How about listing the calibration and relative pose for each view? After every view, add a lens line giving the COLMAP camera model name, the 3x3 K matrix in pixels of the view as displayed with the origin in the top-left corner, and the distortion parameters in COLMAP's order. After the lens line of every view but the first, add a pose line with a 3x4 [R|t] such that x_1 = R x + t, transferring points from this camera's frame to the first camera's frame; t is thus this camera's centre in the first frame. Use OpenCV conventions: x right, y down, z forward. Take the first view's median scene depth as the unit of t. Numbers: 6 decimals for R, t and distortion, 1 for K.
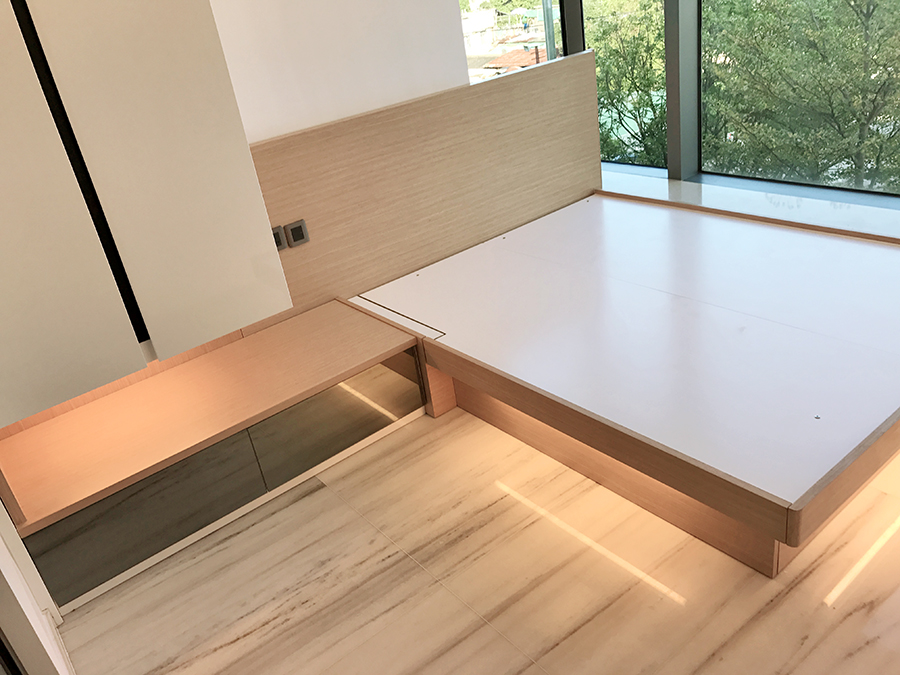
lens RADIAL K [[732.2, 0, 450.0], [0, 732.2, 337.5], [0, 0, 1]] dist [0.028347, -0.051331]
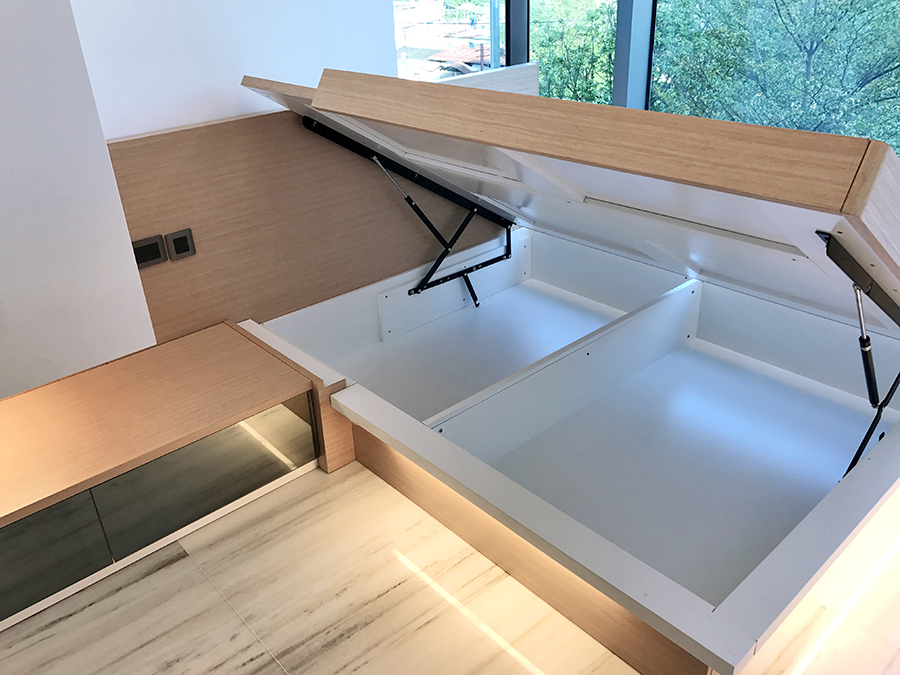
lens RADIAL K [[732.2, 0, 450.0], [0, 732.2, 337.5], [0, 0, 1]] dist [0.028347, -0.051331]
pose [[0.992447, 0.069370, 0.101172, 0.020557], [-0.070545, 0.997476, 0.008074, -0.059205], [-0.100357, -0.015150, 0.994836, 0.111309]]
